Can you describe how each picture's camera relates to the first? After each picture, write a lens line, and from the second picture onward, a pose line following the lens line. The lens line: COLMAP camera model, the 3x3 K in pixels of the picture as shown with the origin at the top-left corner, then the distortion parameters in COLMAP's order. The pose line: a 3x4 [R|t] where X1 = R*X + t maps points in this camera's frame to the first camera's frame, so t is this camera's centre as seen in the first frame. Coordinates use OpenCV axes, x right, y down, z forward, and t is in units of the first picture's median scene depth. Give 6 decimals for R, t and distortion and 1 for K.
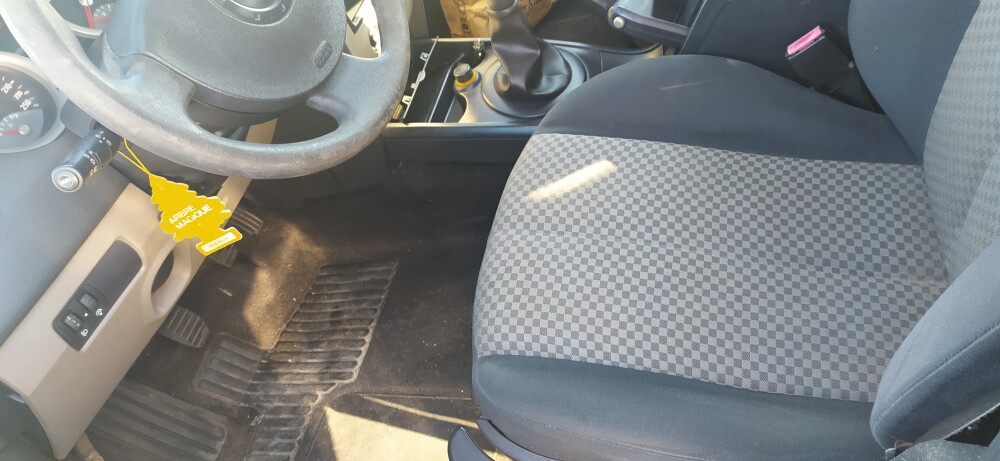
lens RADIAL K [[759.8, 0, 501.4], [0, 759.8, 230.9], [0, 0, 1]] dist [0.028015, -0.023087]
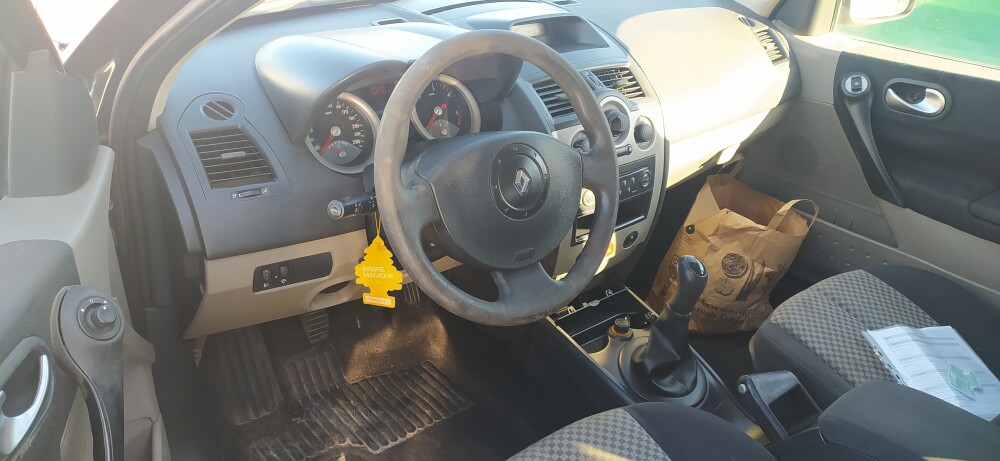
lens RADIAL K [[759.8, 0, 499.7], [0, 759.8, 229.8], [0, 0, 1]] dist [0.028015, -0.023087]
pose [[0.711807, 0.642646, -0.283440, 0.059285], [-0.690497, 0.714163, -0.114826, -0.052189], [0.128630, 0.277448, 0.952091, -0.206120]]
